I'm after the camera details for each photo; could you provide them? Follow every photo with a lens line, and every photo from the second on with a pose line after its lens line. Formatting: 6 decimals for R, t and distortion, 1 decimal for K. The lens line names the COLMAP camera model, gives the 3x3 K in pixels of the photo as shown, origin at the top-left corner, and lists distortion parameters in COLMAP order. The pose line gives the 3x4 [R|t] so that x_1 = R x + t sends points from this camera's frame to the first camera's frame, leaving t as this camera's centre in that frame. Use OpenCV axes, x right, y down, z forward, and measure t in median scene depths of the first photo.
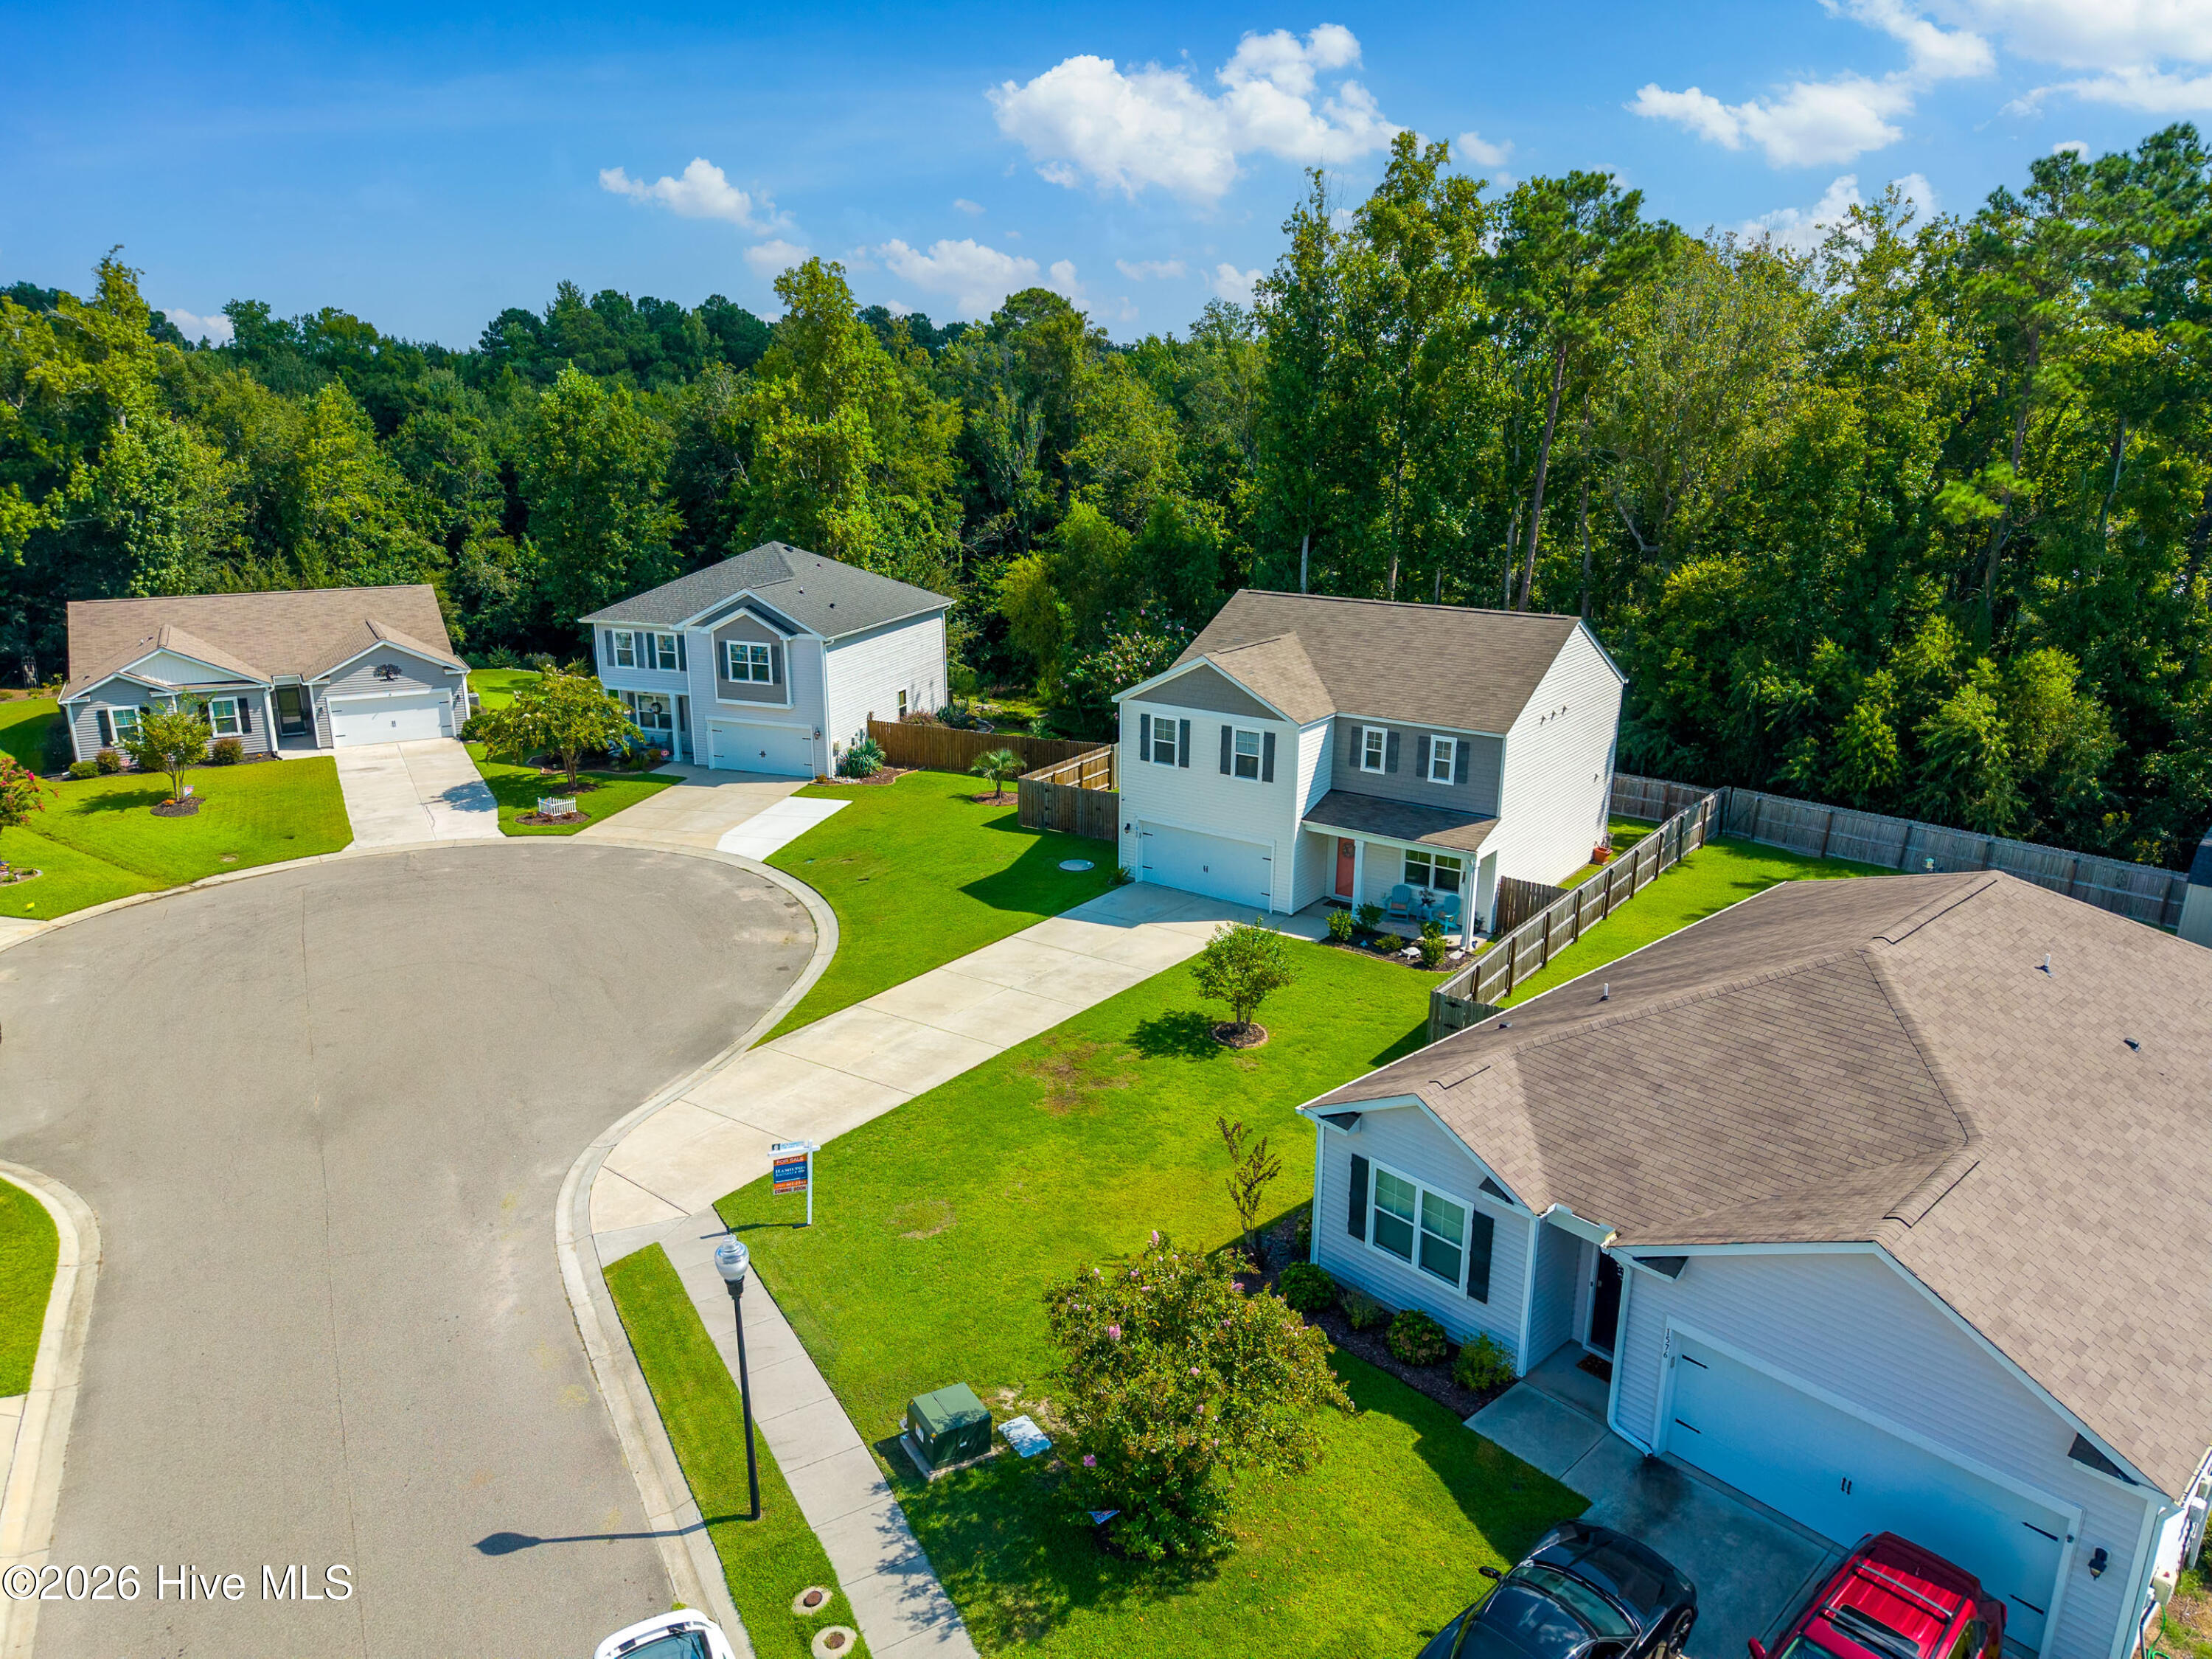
lens RADIAL K [[1531.7, 0, 1065.9], [0, 1531.7, 829.0], [0, 0, 1]] dist [-0.000529, -0.000842]
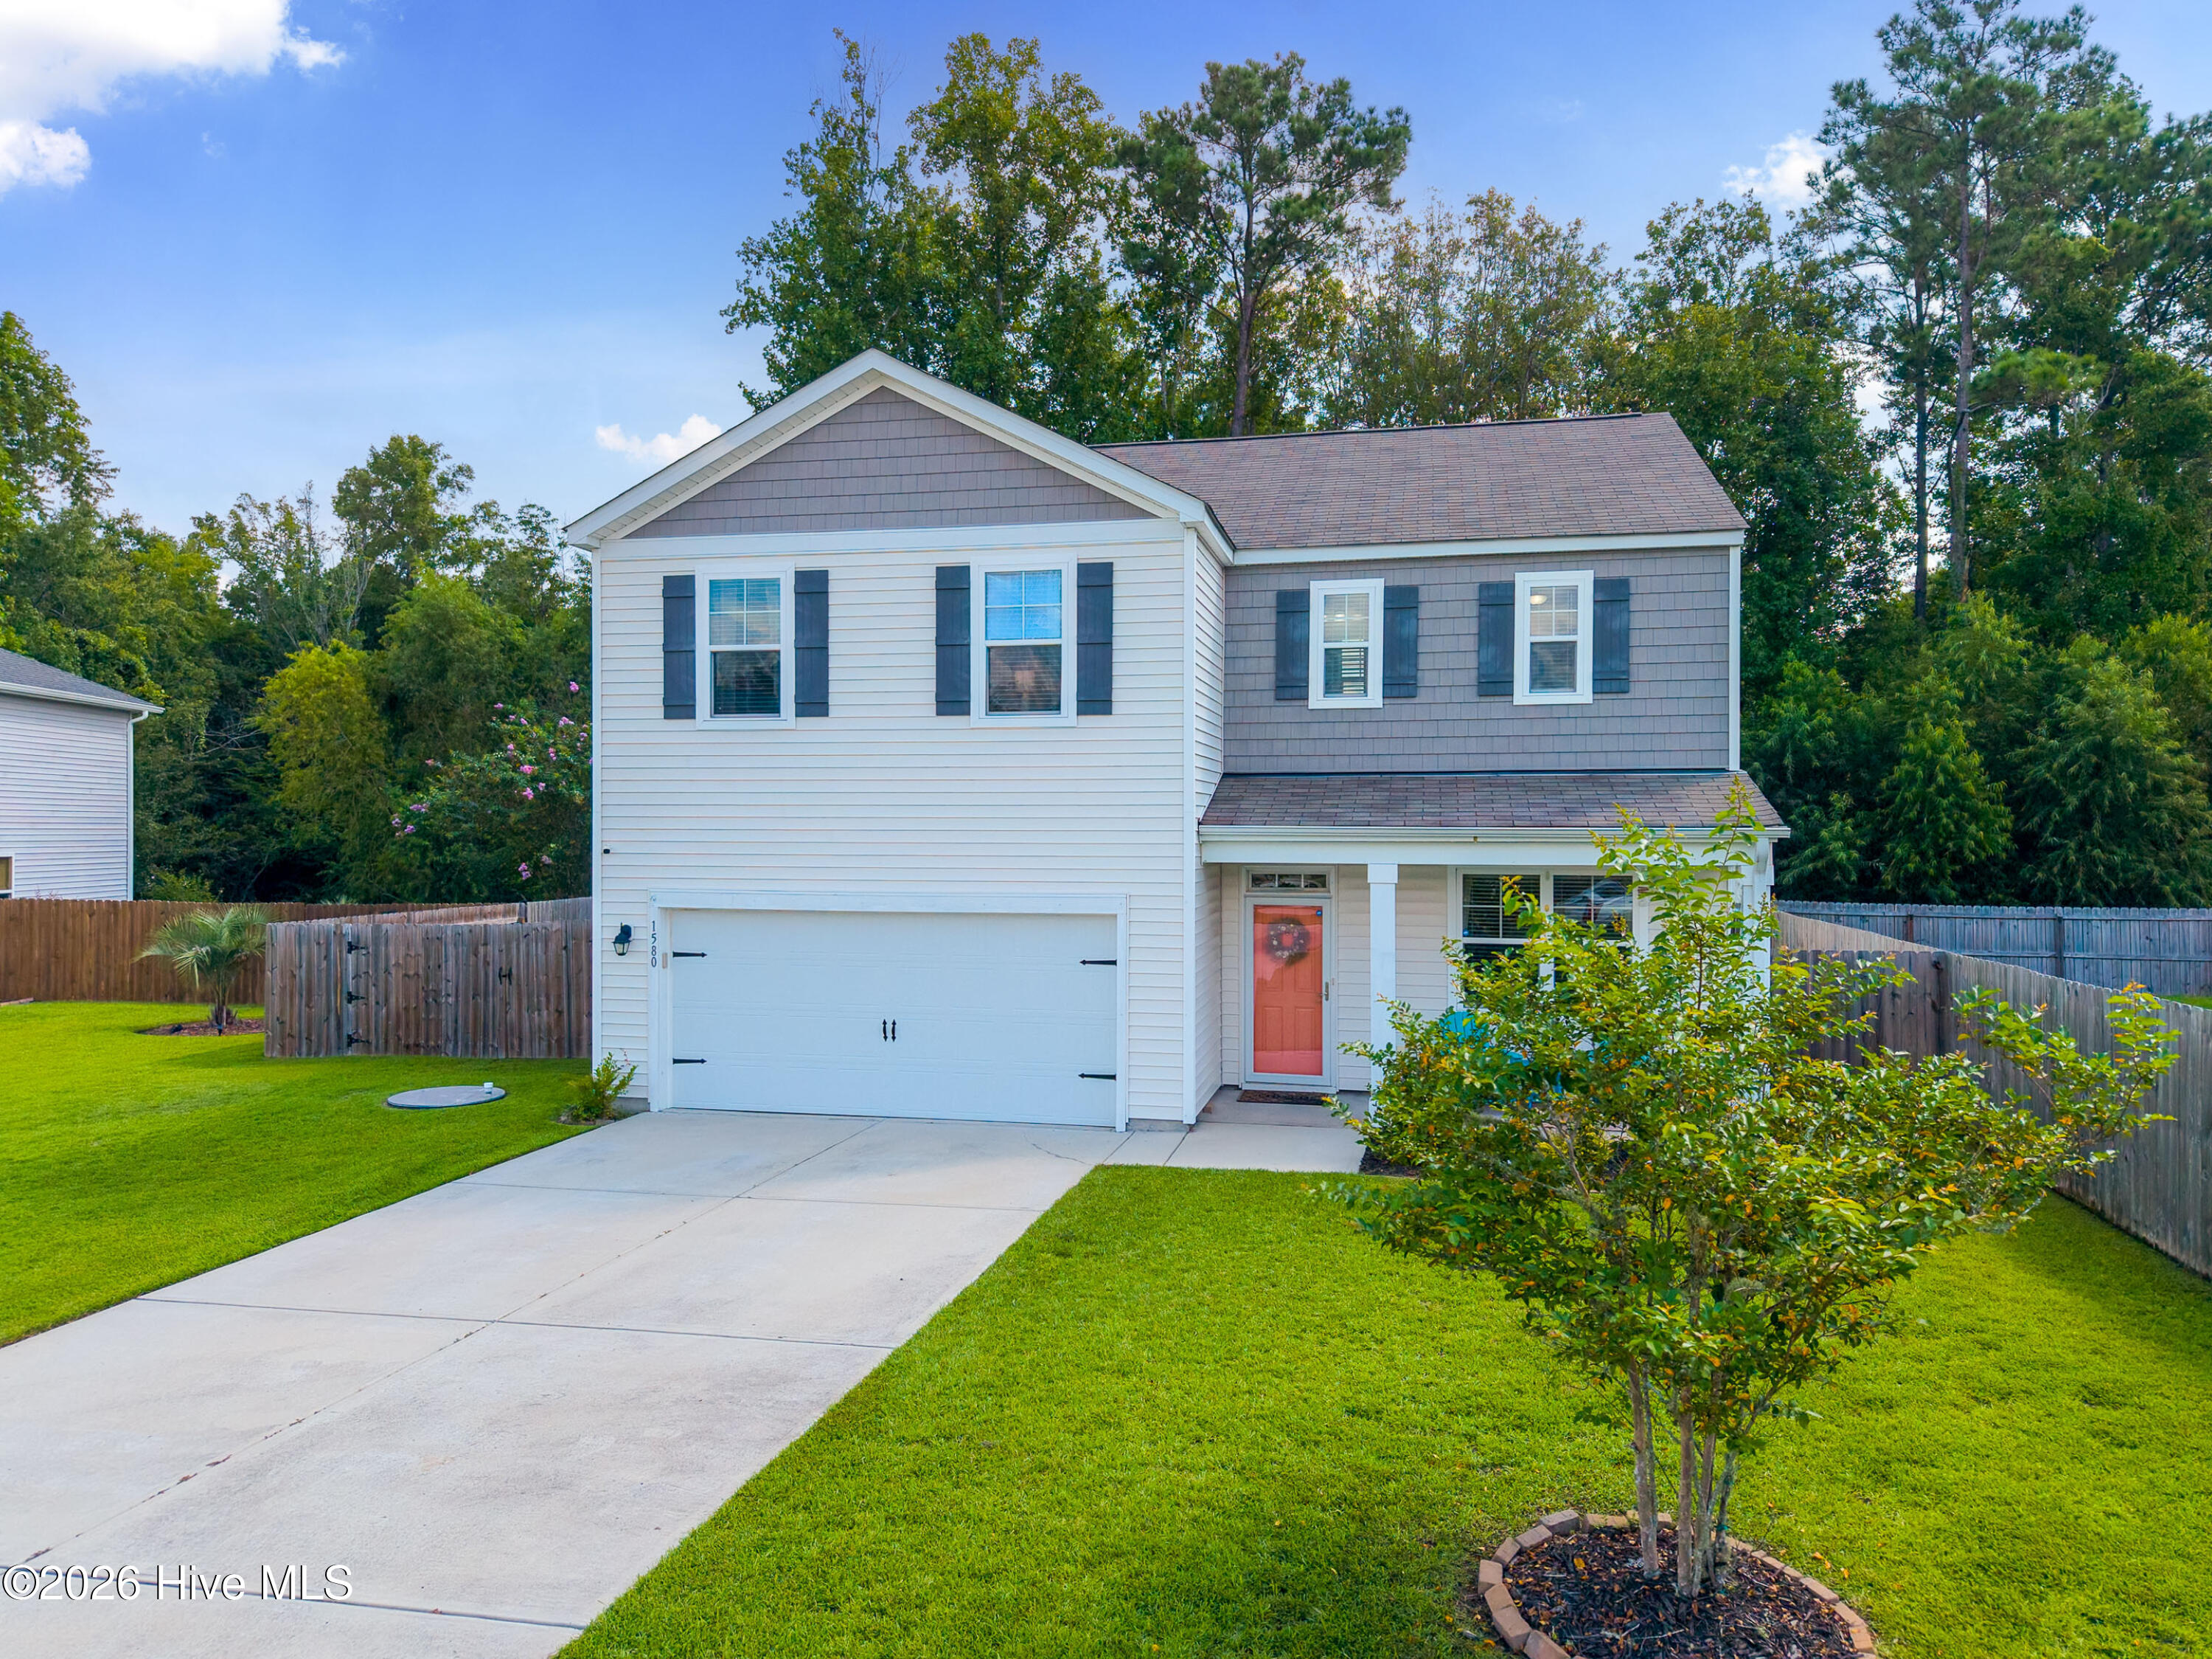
lens RADIAL K [[1499.1, 0, 1106.0], [0, 1499.1, 829.5], [0, 0, 1]] dist [0.009406, 0.002883]
pose [[0.906215, 0.001376, 0.422816, -0.002003], [0.117096, 0.960065, -0.254095, 0.068001], [-0.406280, 0.279774, 0.869864, 0.656583]]
